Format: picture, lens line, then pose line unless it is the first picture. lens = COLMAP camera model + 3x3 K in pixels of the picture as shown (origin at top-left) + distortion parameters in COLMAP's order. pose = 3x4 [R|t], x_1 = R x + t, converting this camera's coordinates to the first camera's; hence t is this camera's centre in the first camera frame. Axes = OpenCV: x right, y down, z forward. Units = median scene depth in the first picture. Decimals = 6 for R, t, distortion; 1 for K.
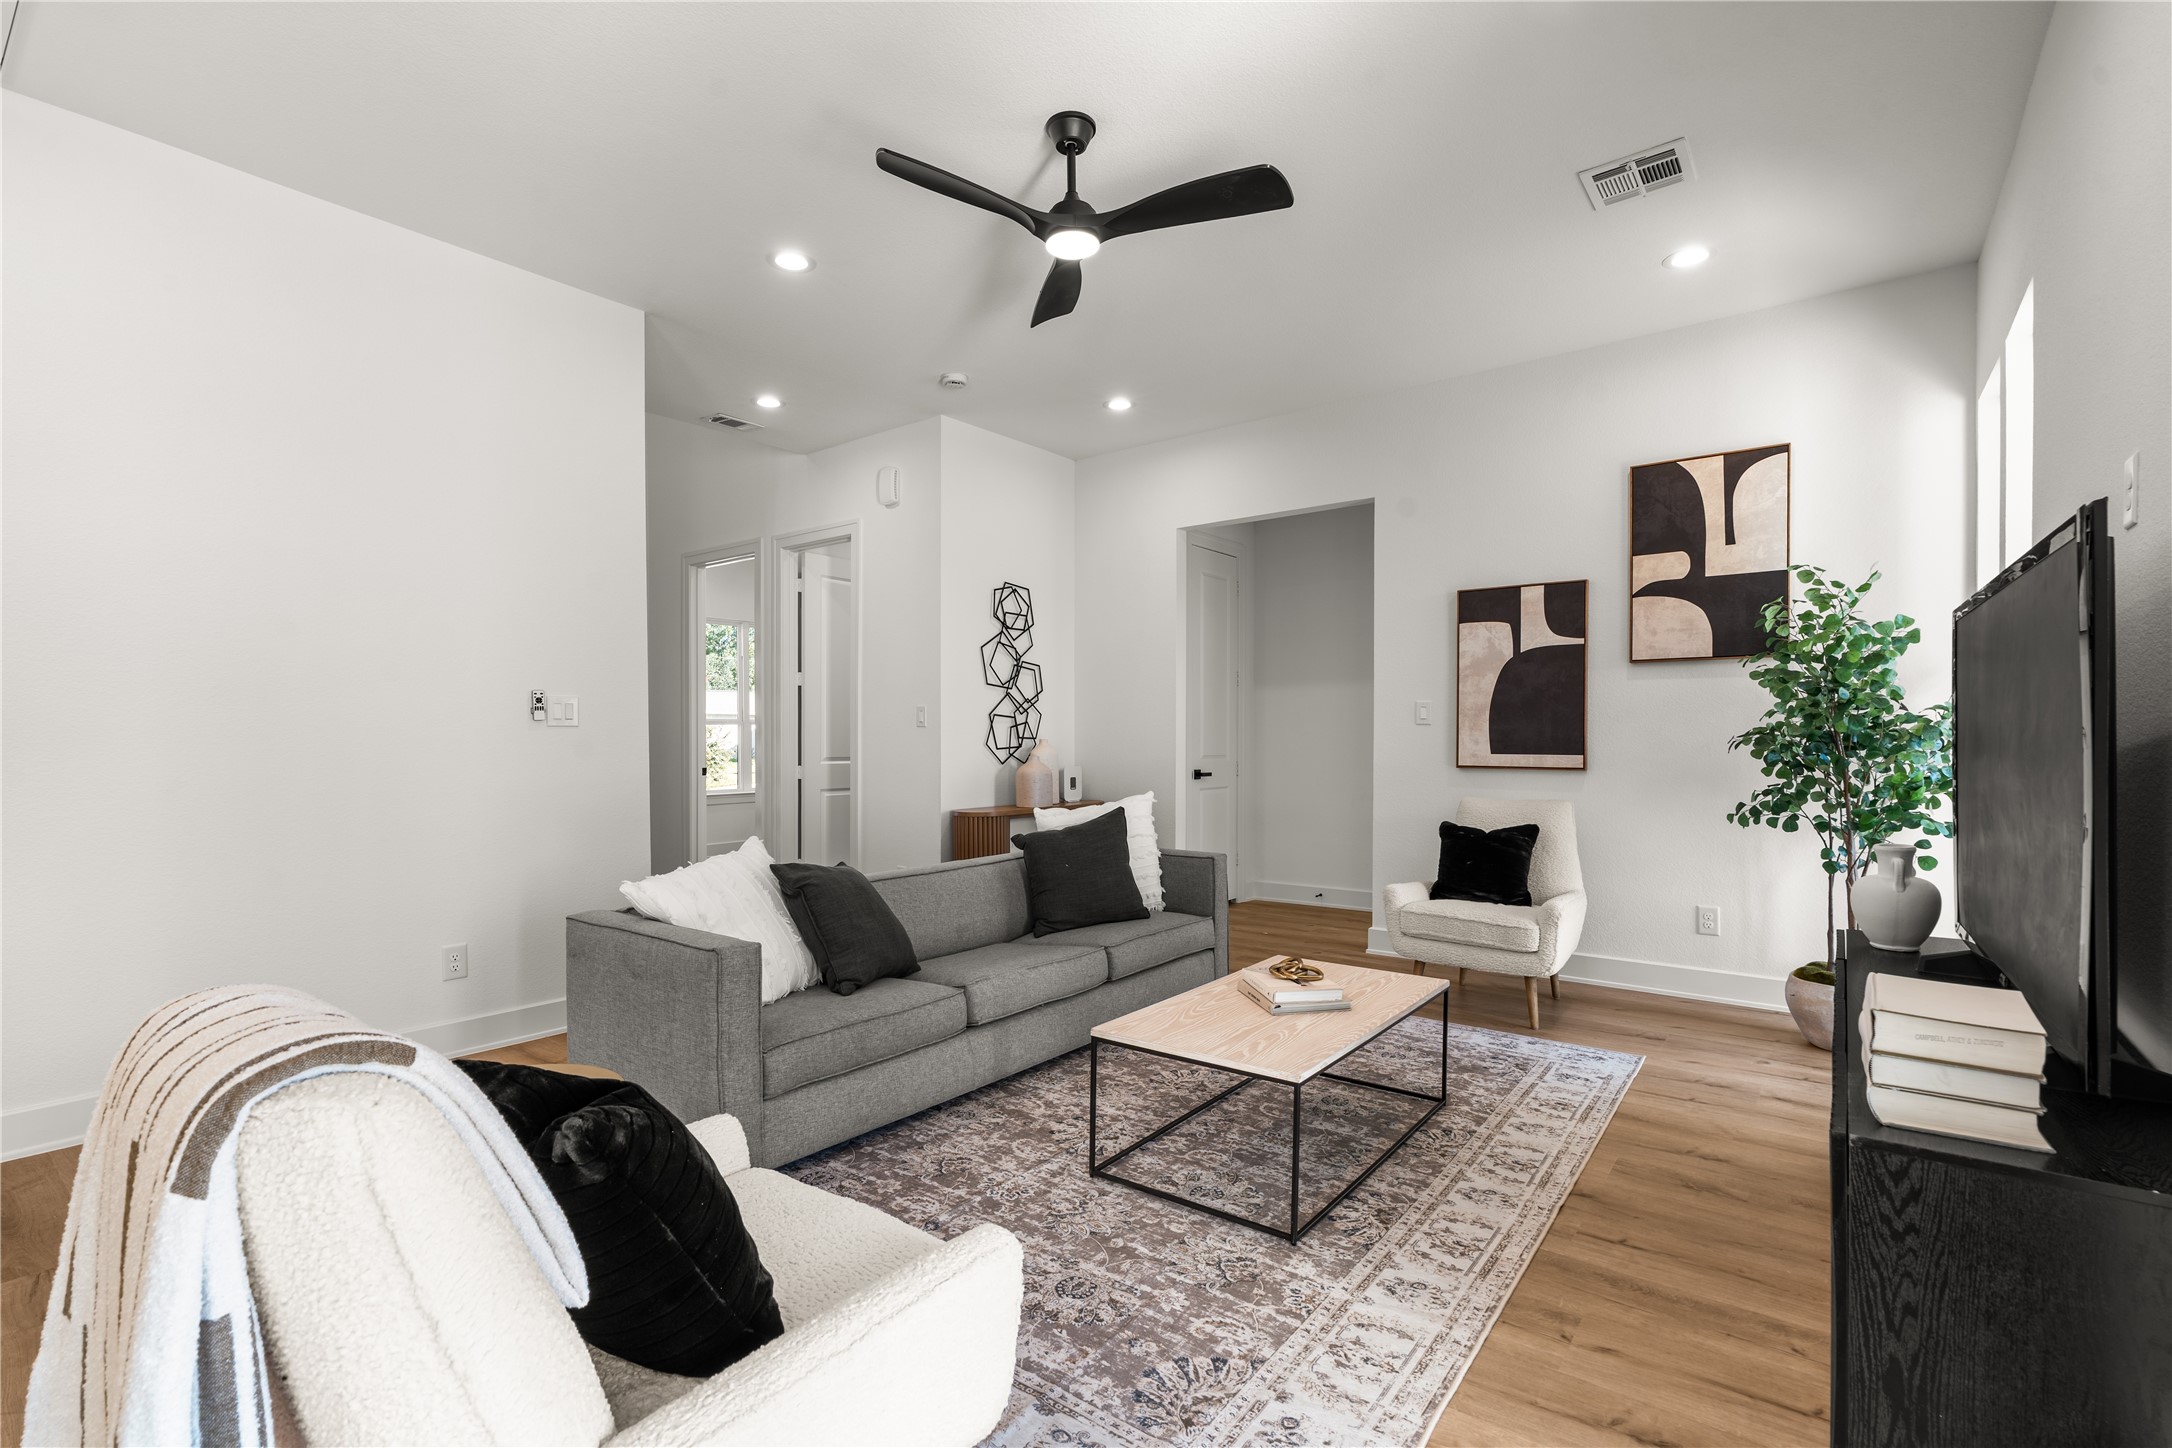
lens RADIAL K [[987.0, 0, 1086.0], [0, 987.0, 734.2], [0, 0, 1]] dist [-0.001443, 0.001187]
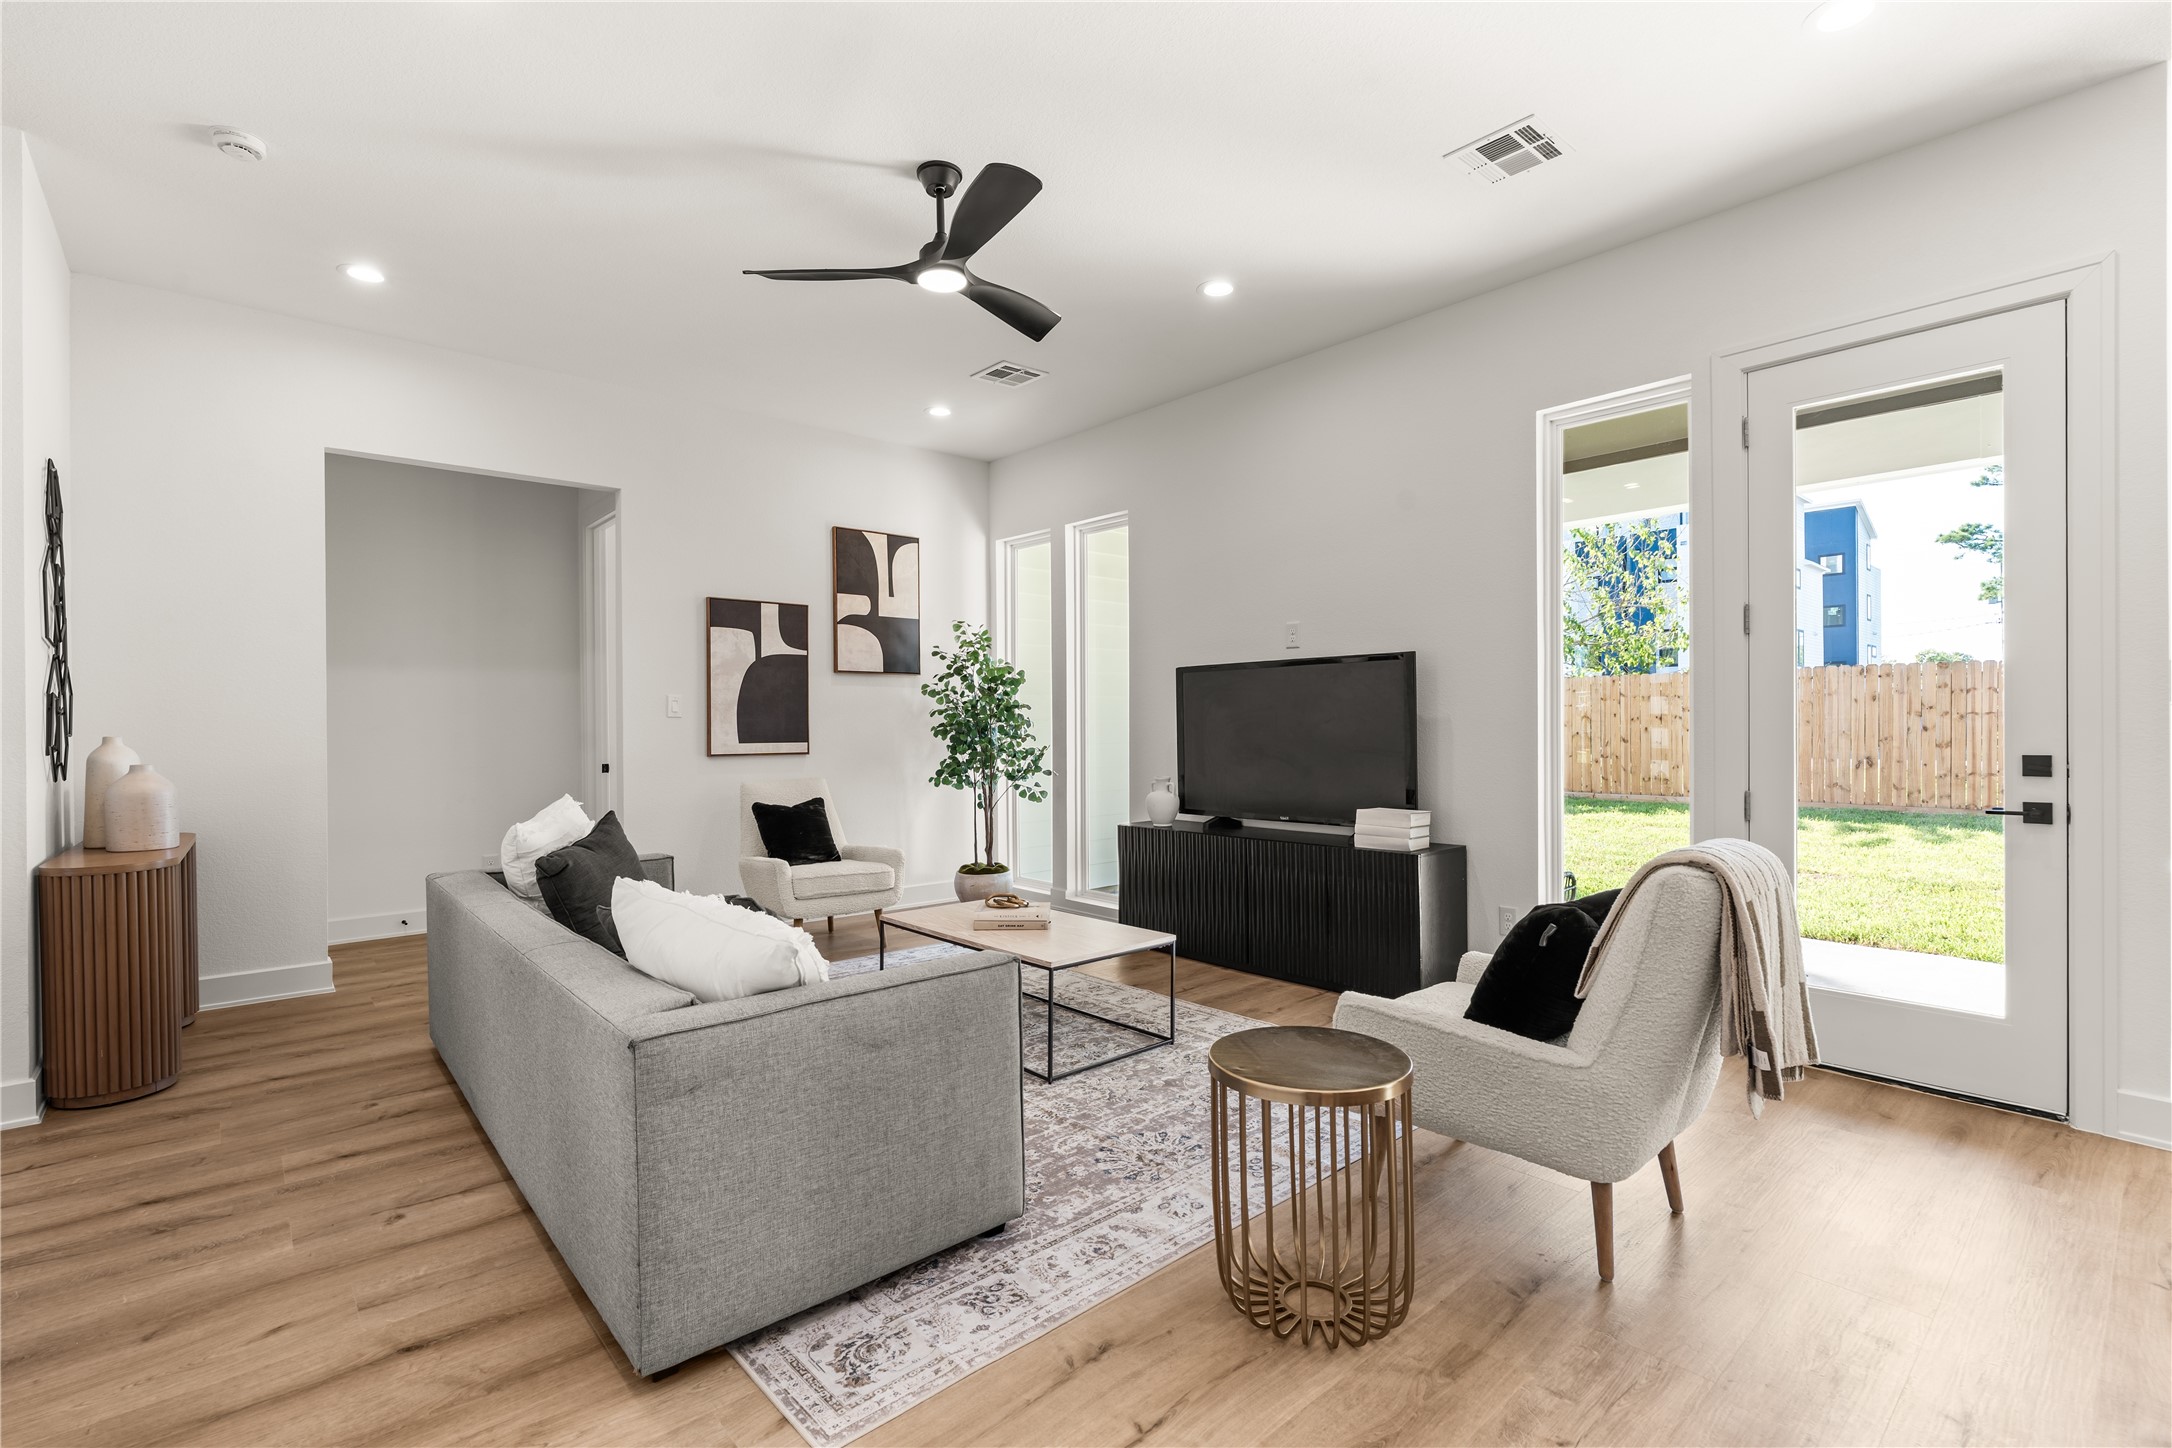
lens RADIAL K [[981.0, 0, 1082.6], [0, 981.0, 722.2], [0, 0, 1]] dist [-0.002367, 0.000762]
pose [[0.190025, 0.000173, 0.981779, -0.717449], [0.003207, 0.999995, -0.000797, -0.002773], [-0.981774, 0.003300, 0.190023, 0.434791]]
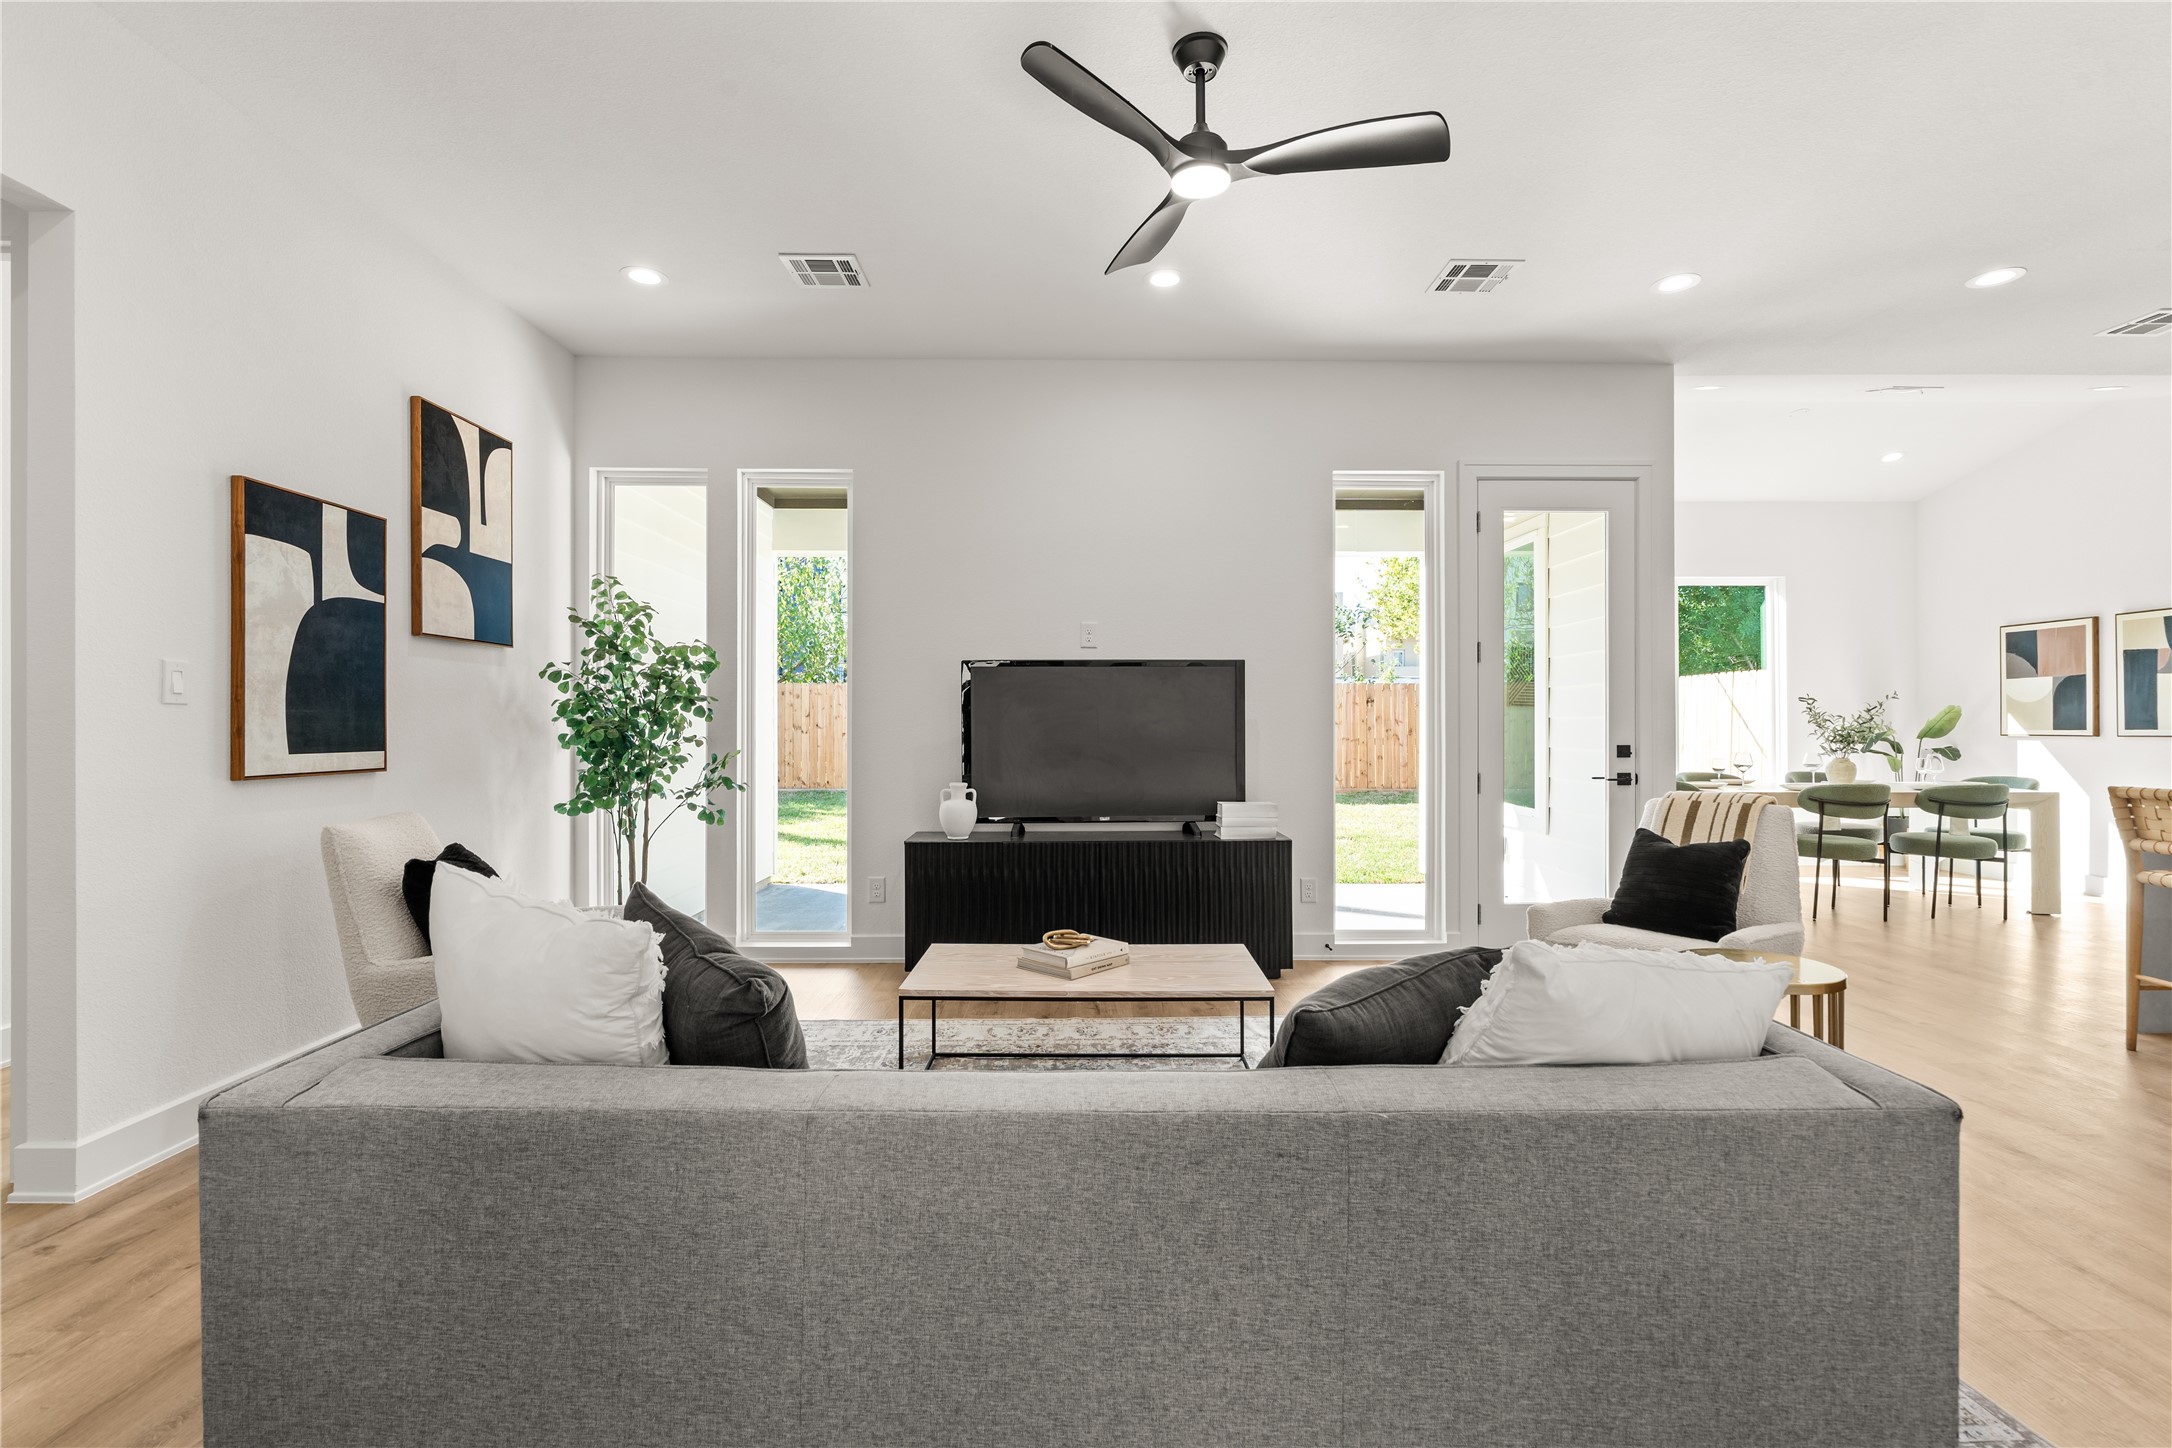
lens RADIAL K [[981.0, 0, 1082.6], [0, 981.0, 722.2], [0, 0, 1]] dist [-0.002367, 0.000762]
pose [[-0.615225, 0.001371, 0.788350, -0.441898], [-0.002448, 0.999990, -0.003649, 0.000905], [-0.788348, -0.004175, -0.615216, 1.106800]]
